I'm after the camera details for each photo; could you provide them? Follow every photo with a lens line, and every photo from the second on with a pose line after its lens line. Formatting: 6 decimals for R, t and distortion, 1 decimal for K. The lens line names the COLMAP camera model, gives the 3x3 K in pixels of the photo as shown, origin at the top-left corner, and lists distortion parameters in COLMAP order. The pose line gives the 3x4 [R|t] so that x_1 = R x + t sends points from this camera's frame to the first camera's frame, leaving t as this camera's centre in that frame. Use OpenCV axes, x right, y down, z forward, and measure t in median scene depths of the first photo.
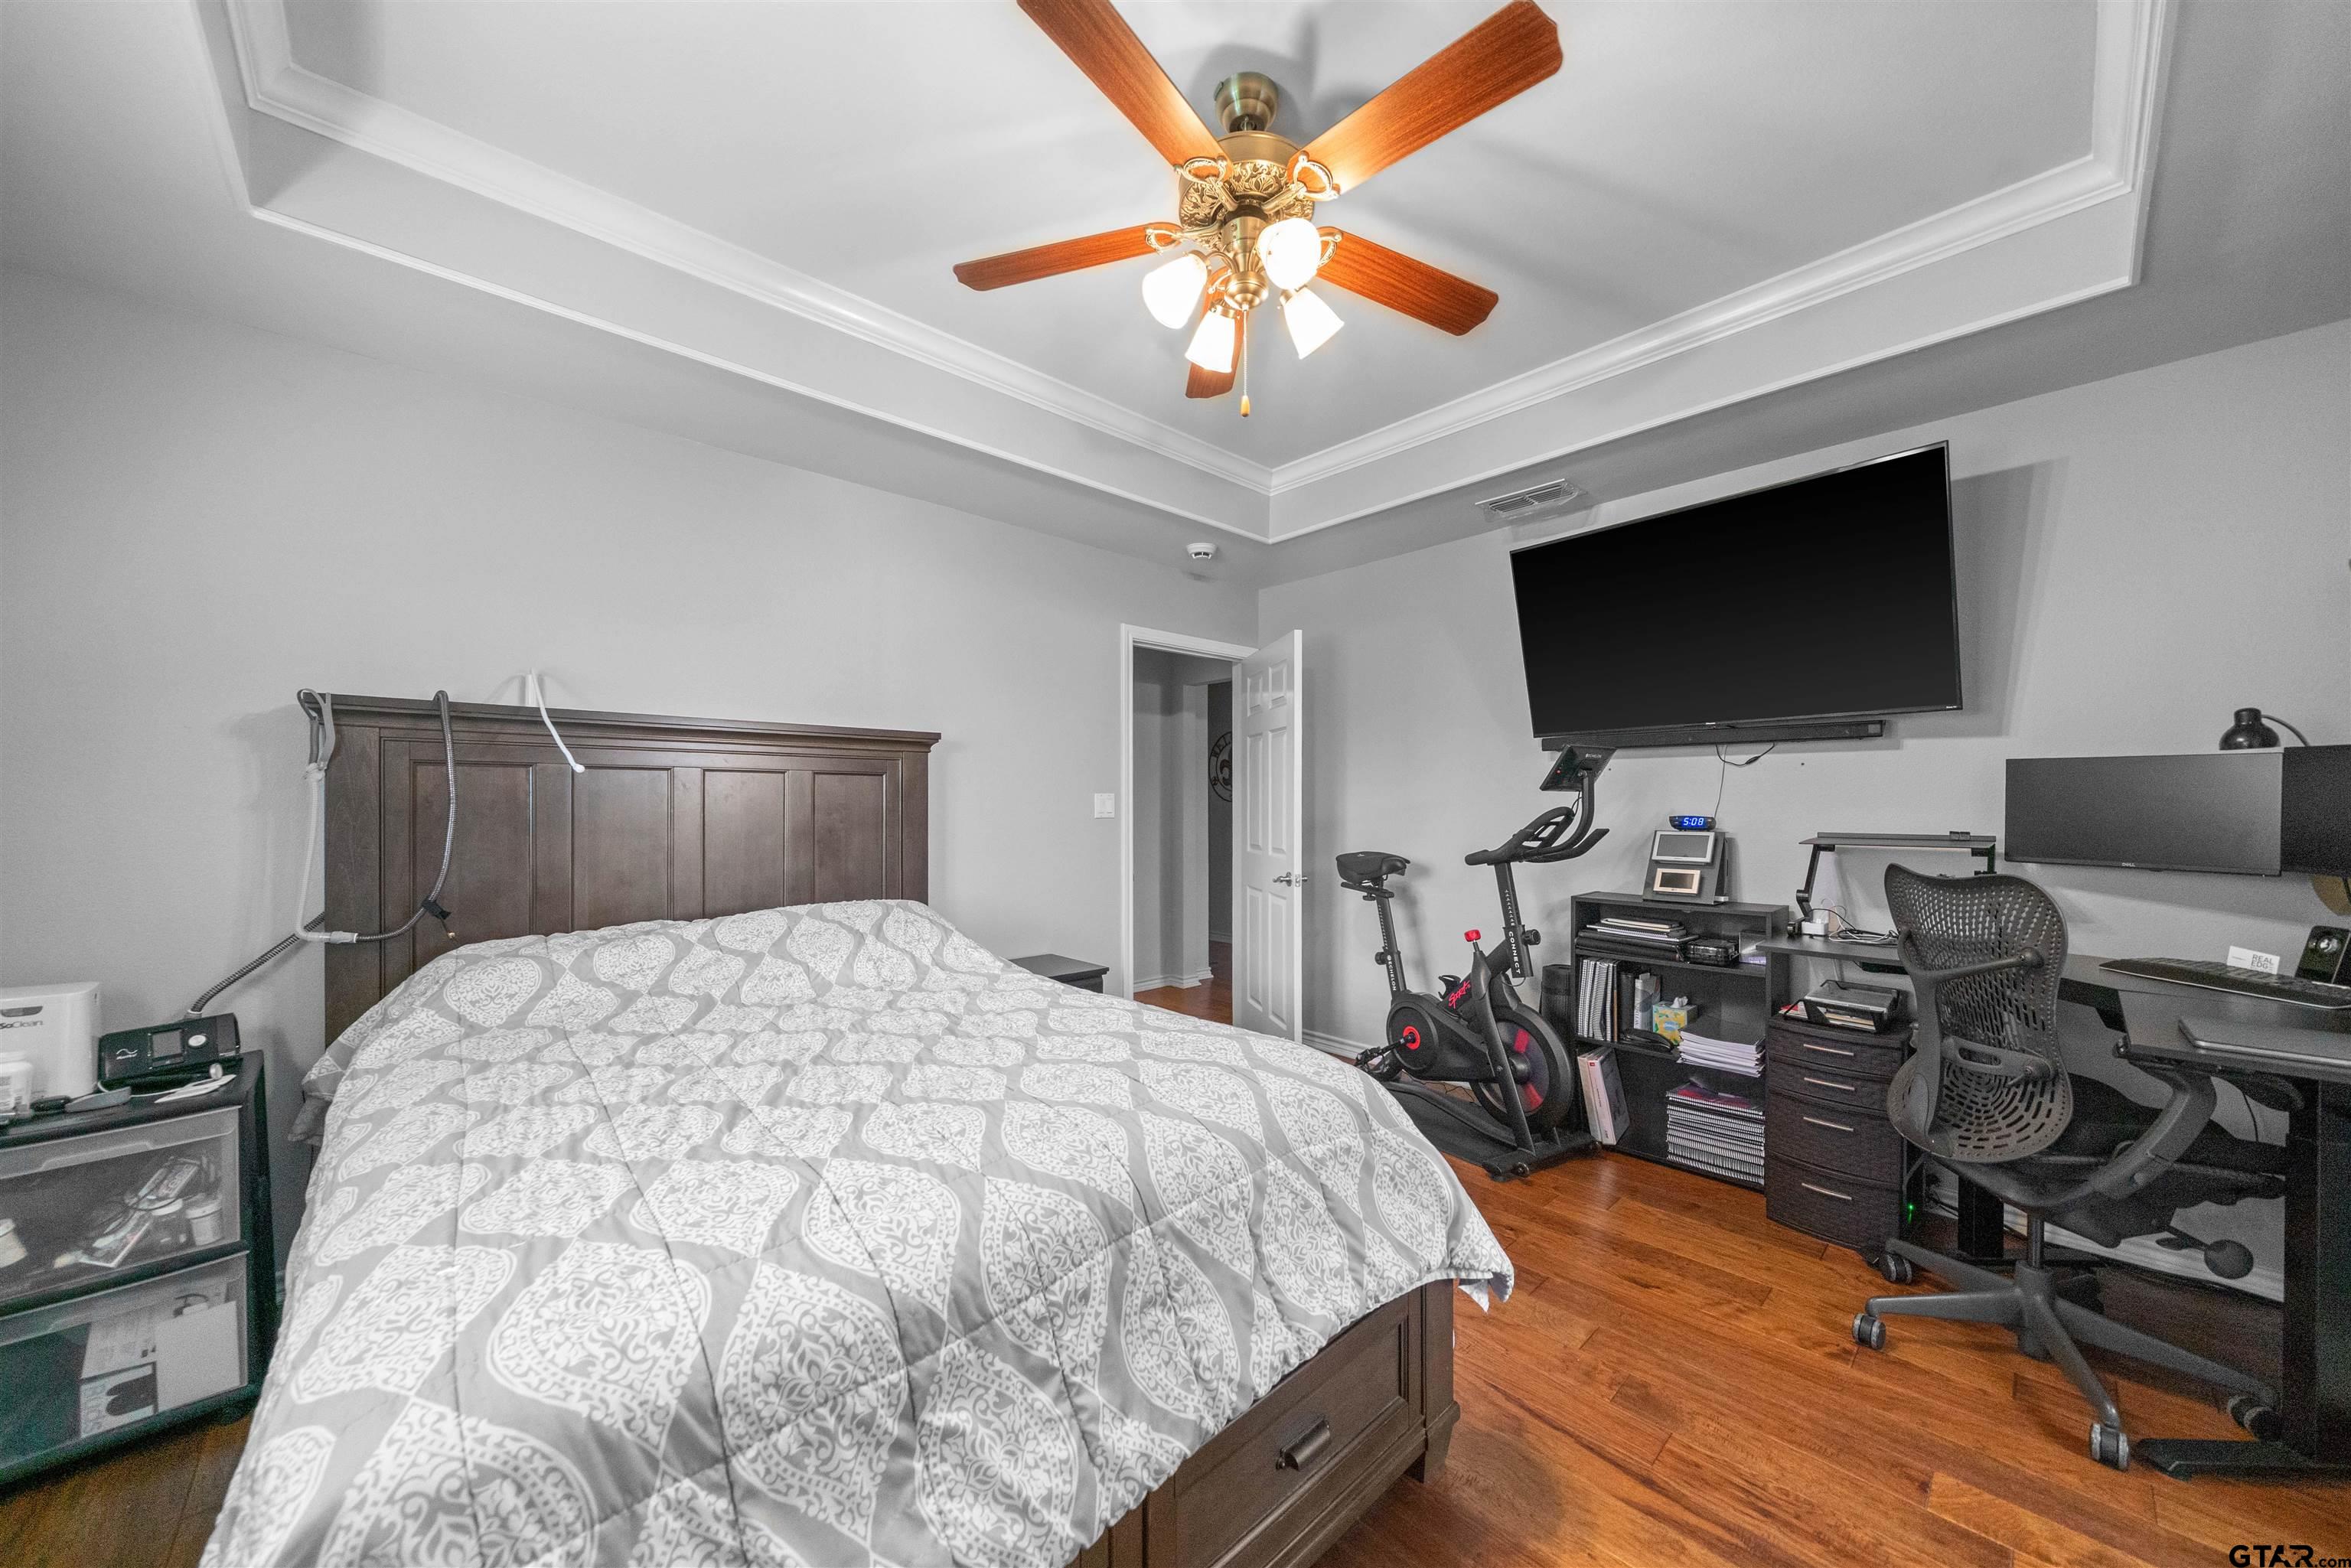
lens RADIAL K [[840.2, 0, 1172.1], [0, 840.2, 806.7], [0, 0, 1]] dist [-0.007658, -0.000099]
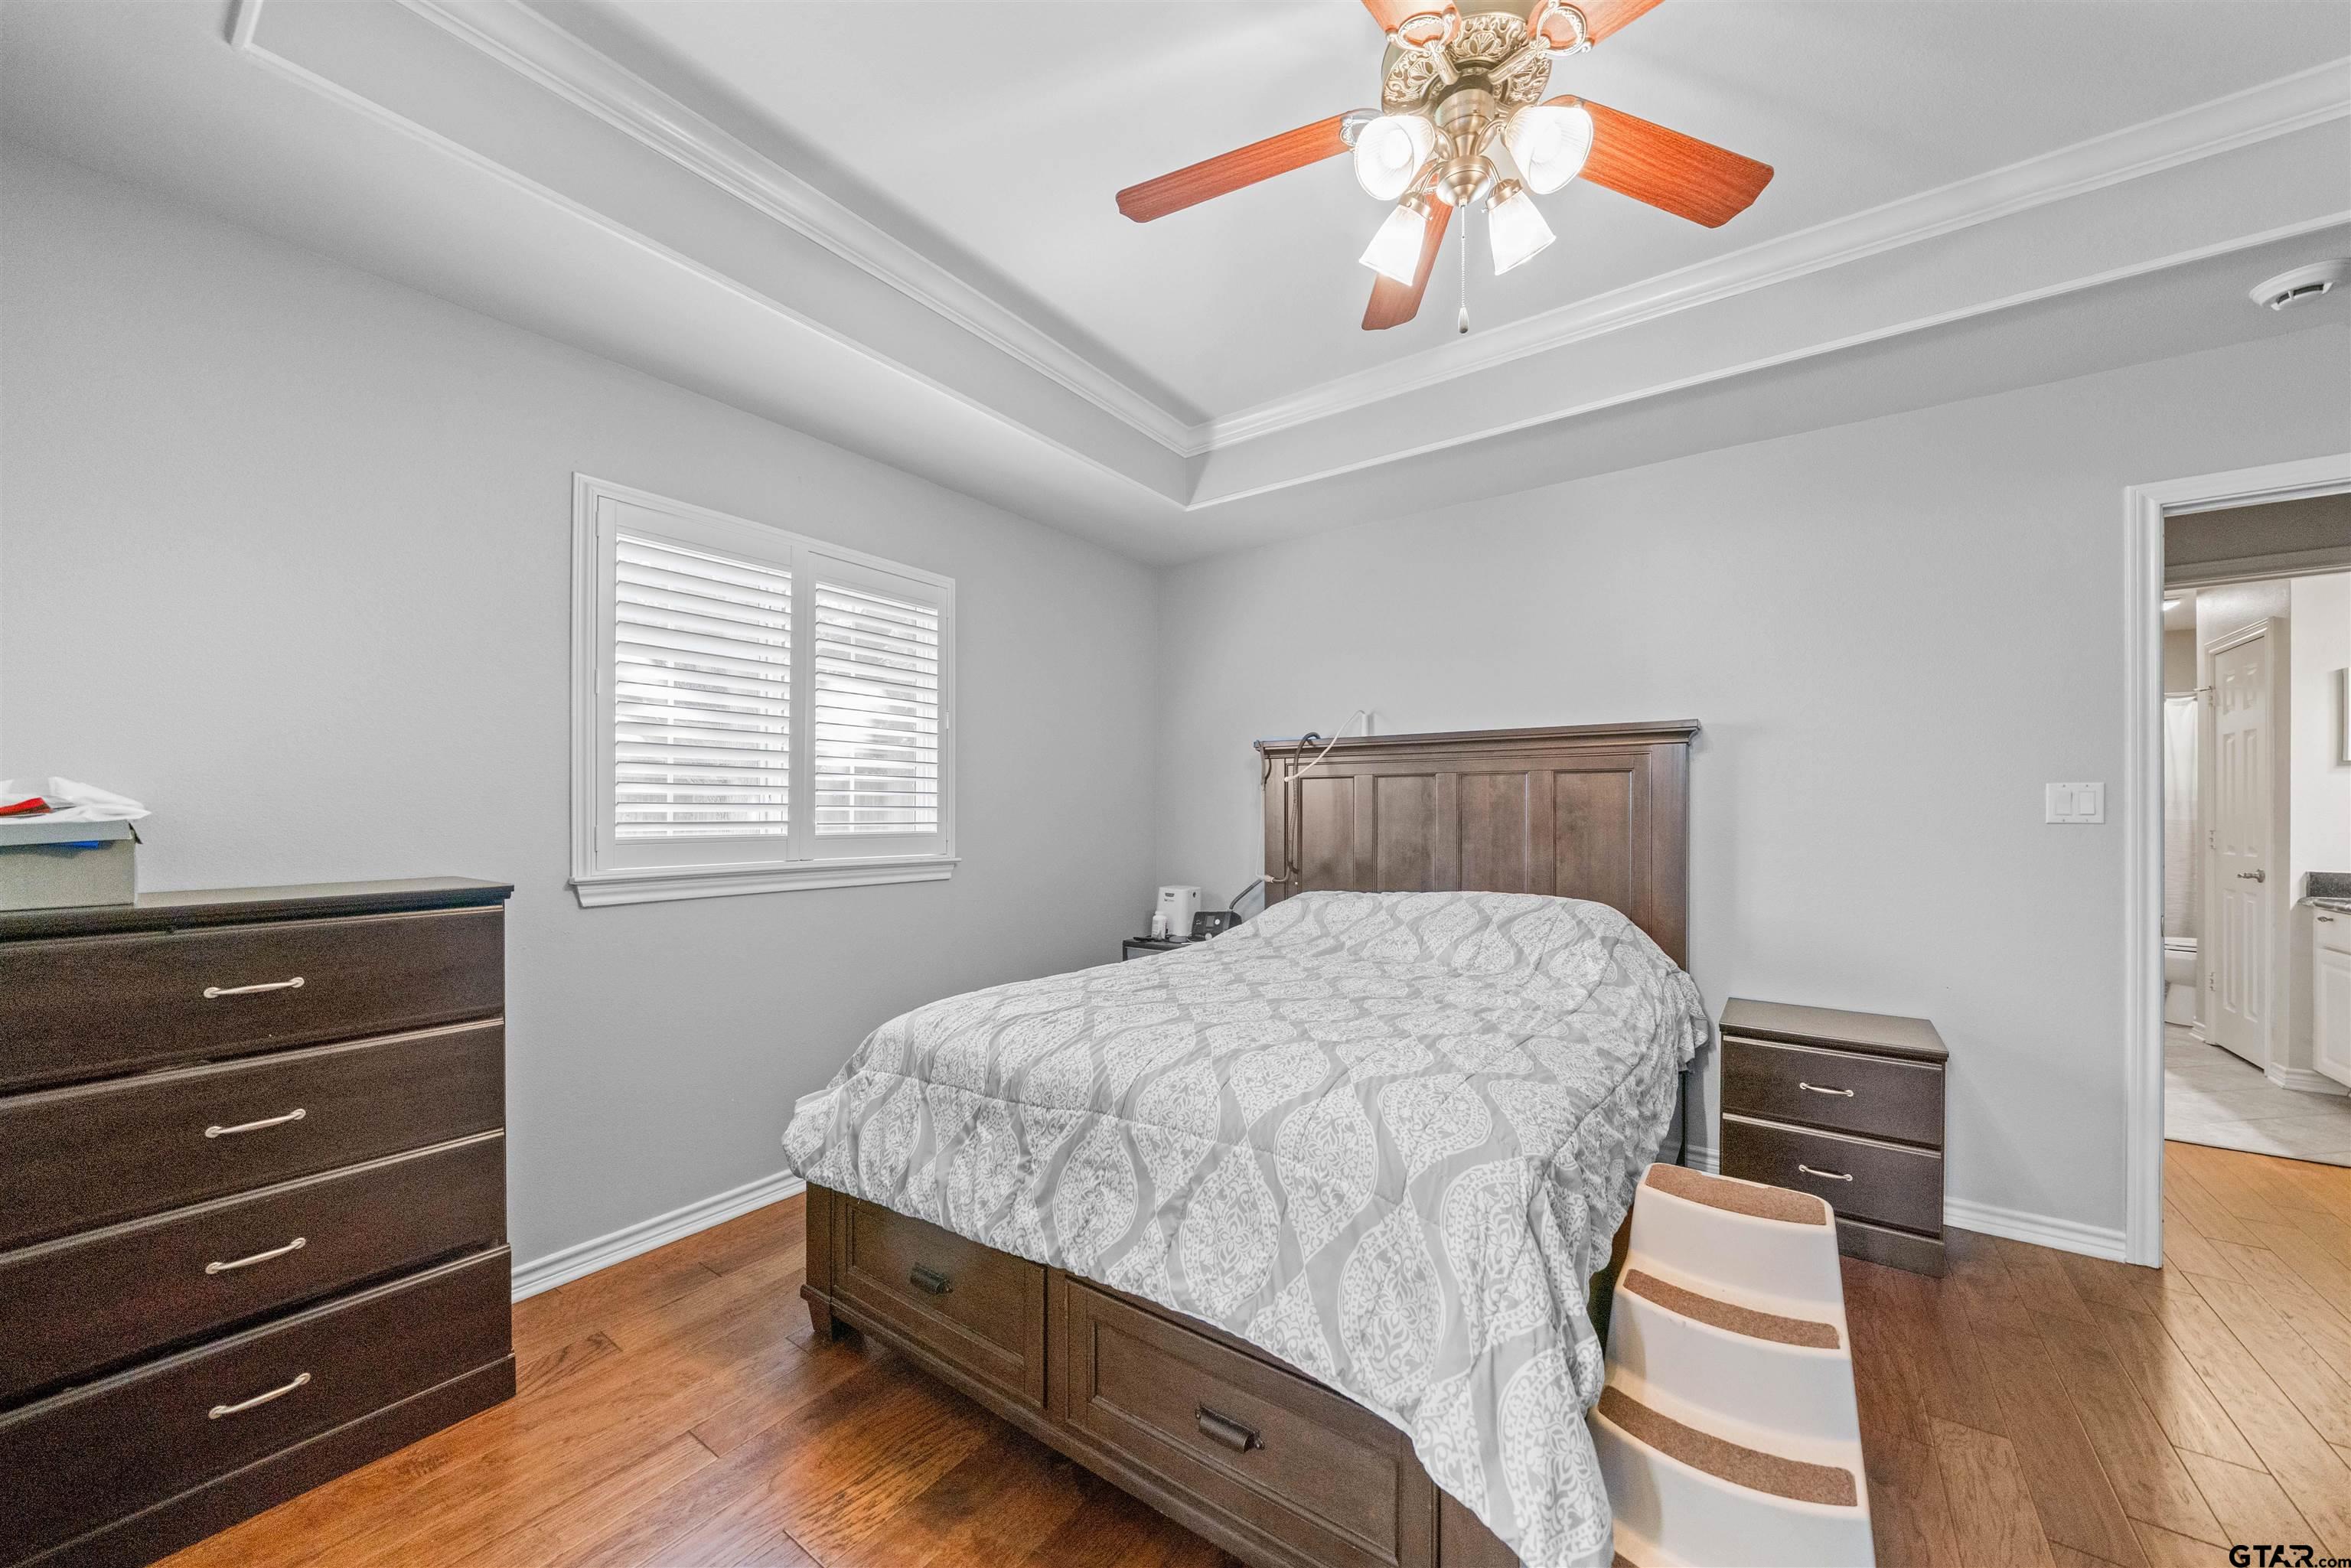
lens RADIAL K [[840.2, 0, 1172.1], [0, 840.2, 806.7], [0, 0, 1]] dist [-0.007658, -0.000099]
pose [[0.187241, -0.001620, -0.982313, 1.226352], [-0.002213, 0.999995, -0.002071, 0.014931], [0.982312, 0.002561, 0.187236, 0.803353]]
